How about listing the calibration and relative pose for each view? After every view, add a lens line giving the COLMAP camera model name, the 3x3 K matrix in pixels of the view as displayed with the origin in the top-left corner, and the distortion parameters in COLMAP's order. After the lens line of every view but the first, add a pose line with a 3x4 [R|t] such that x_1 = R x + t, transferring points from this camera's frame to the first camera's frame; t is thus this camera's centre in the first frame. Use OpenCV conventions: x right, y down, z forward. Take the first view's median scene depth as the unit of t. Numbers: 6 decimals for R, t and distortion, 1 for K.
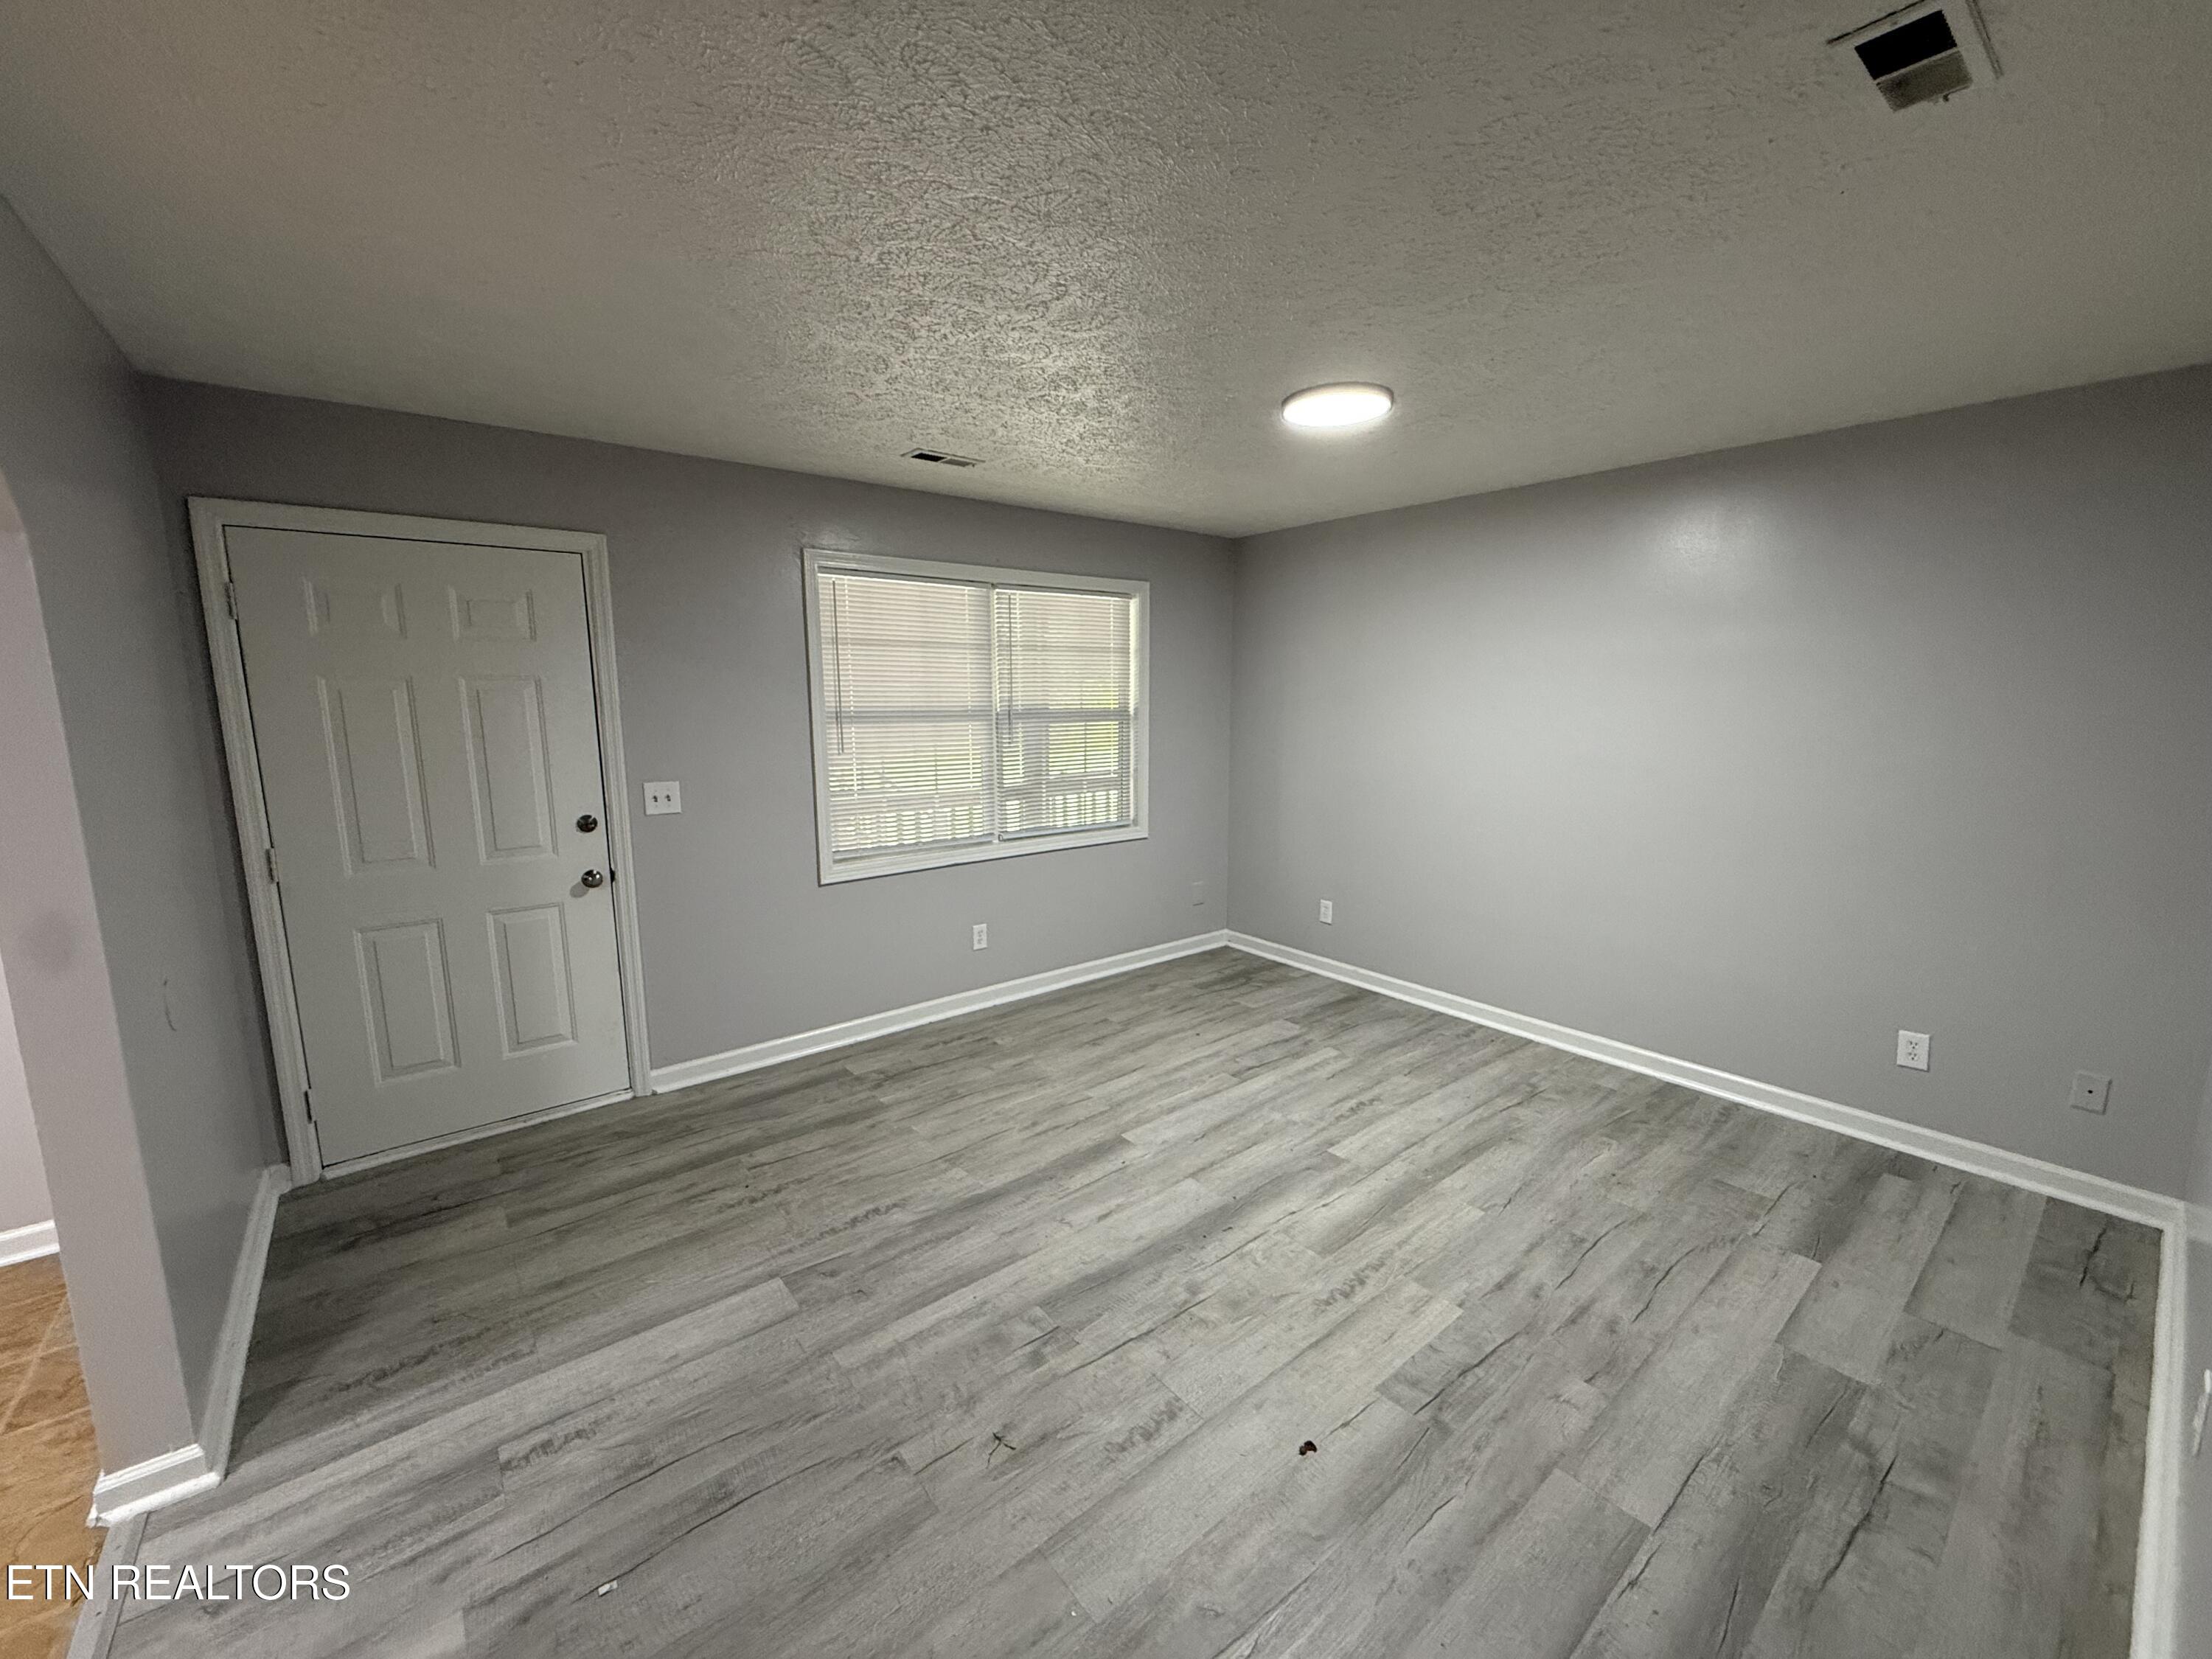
lens RADIAL K [[878.0, 0, 1103.1], [0, 878.0, 827.5], [0, 0, 1]] dist [-0.000039, 0.000183]
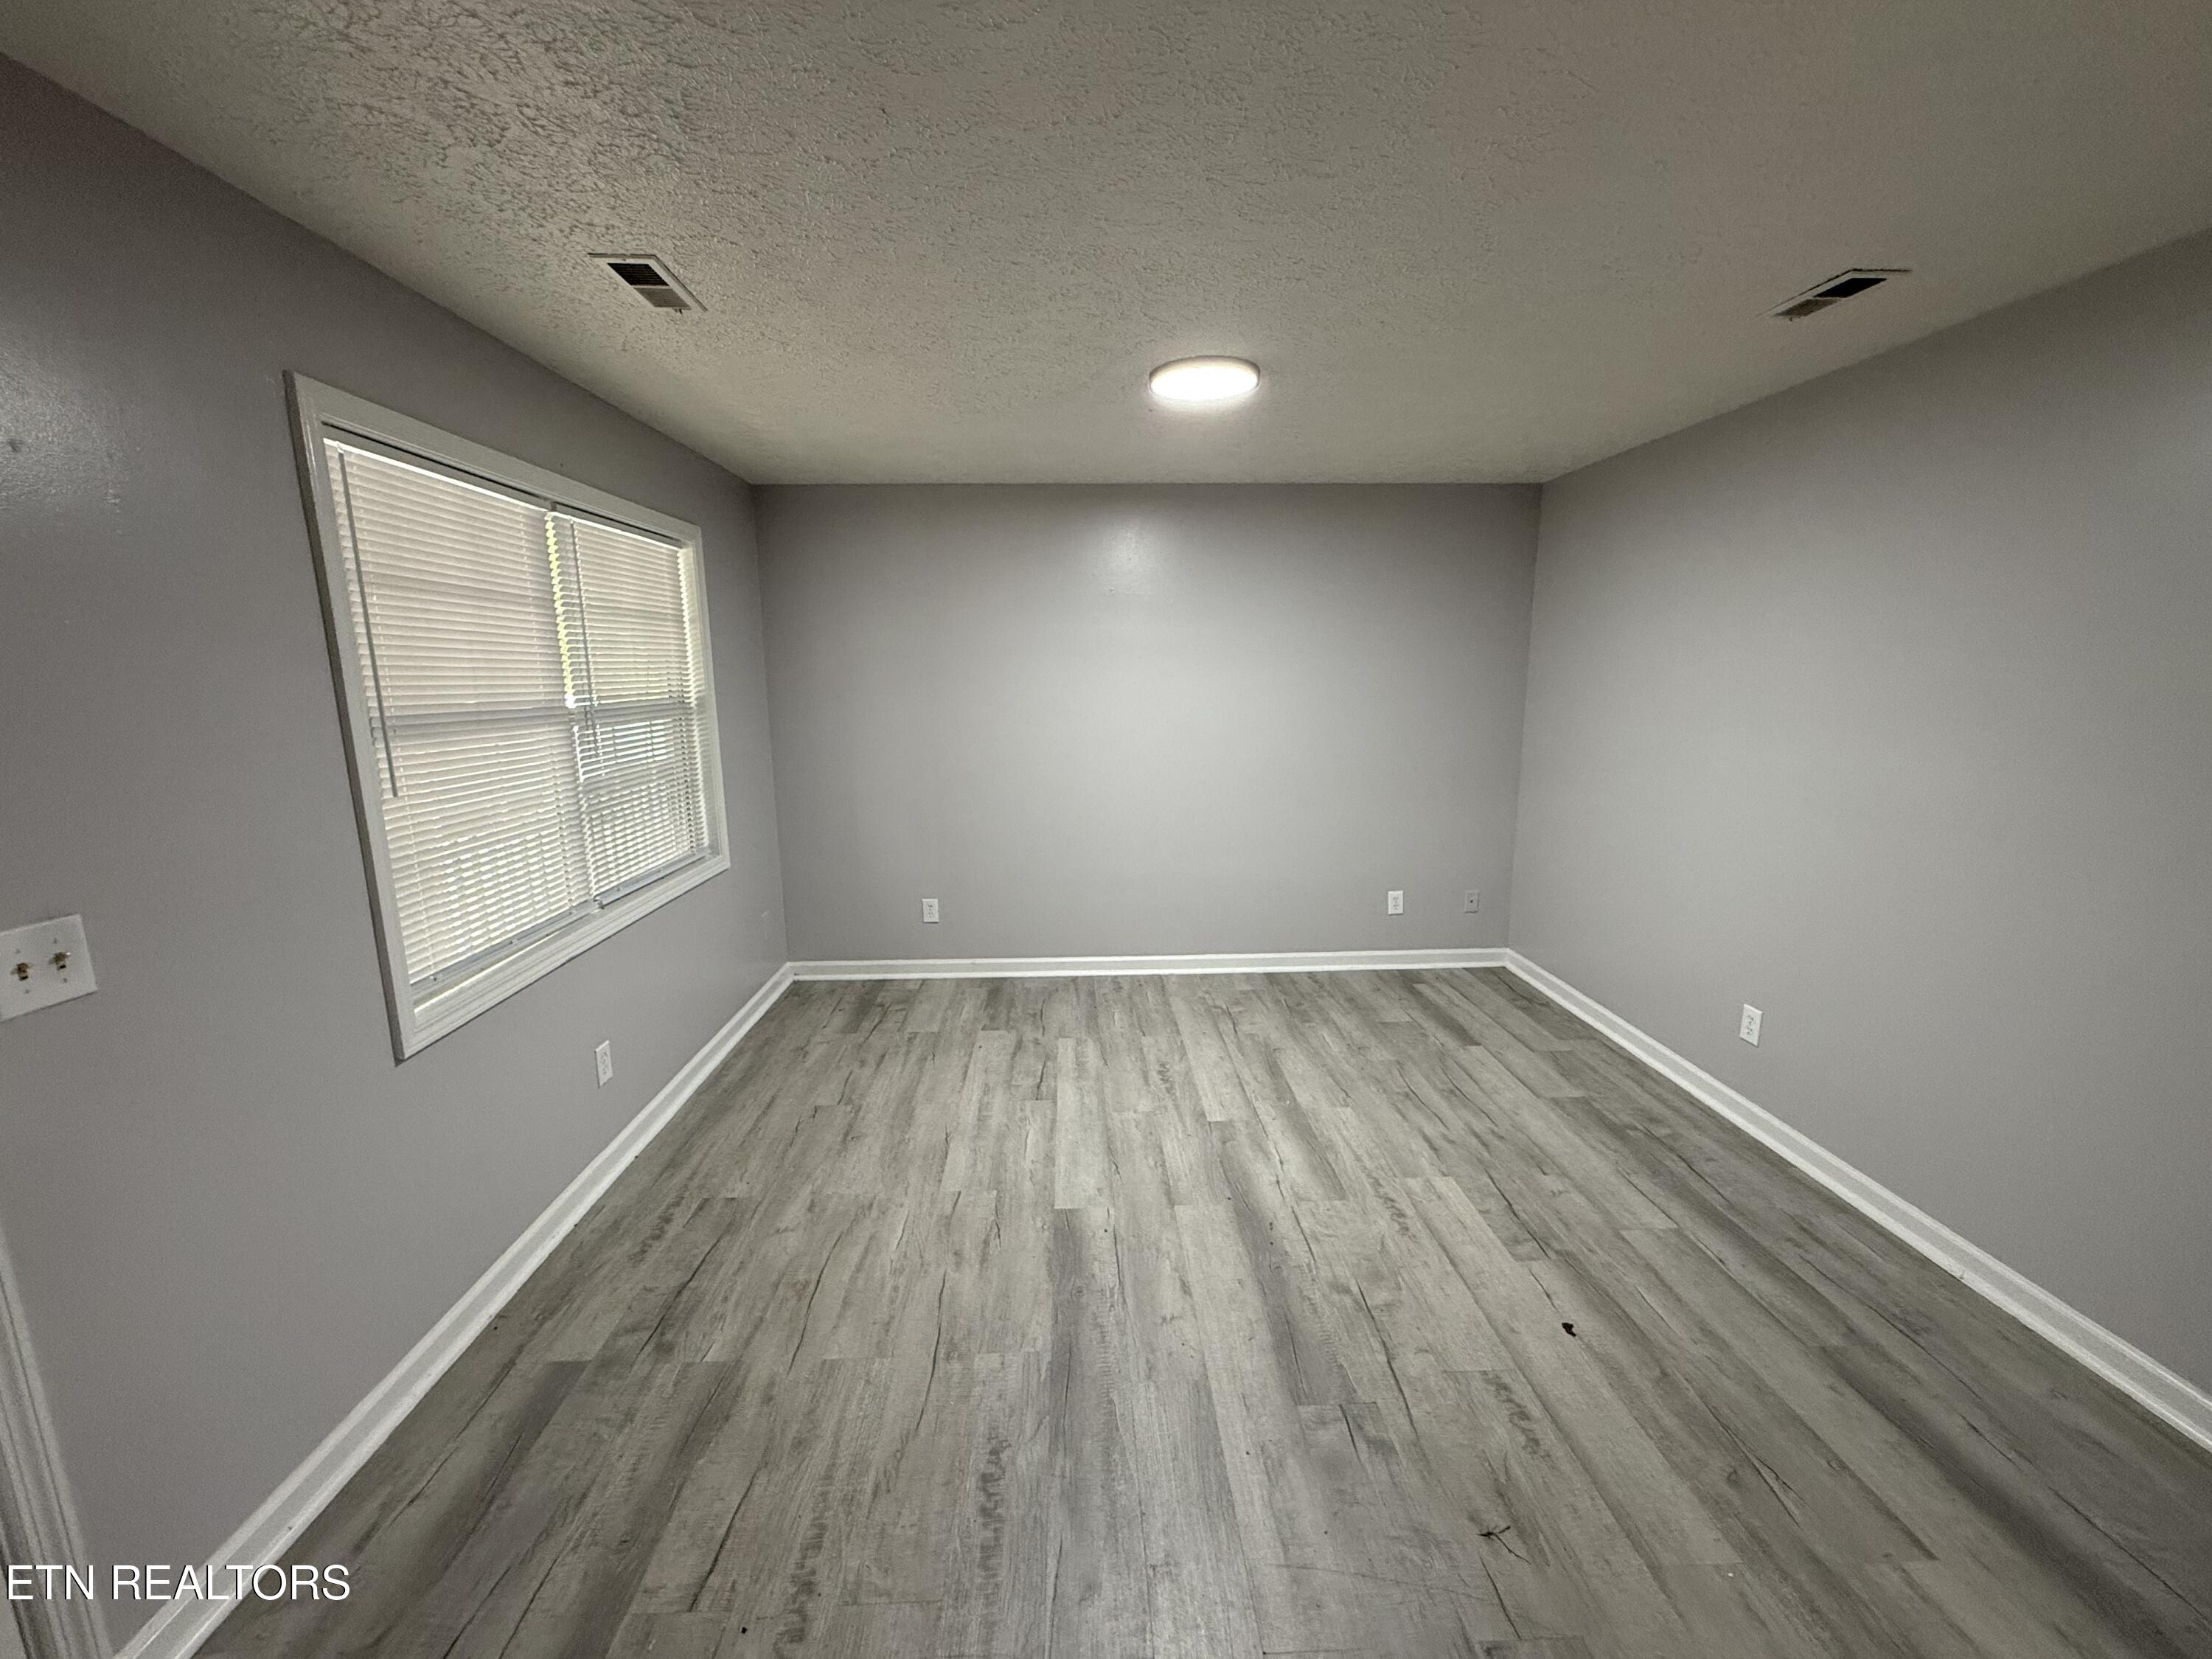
lens RADIAL K [[878.0, 0, 1103.1], [0, 878.0, 827.5], [0, 0, 1]] dist [-0.000039, 0.000183]
pose [[0.599819, -0.145491, 0.786797, -0.506787], [0.131974, 0.987851, 0.082058, -0.061813], [-0.789177, 0.054617, 0.611732, 0.400534]]
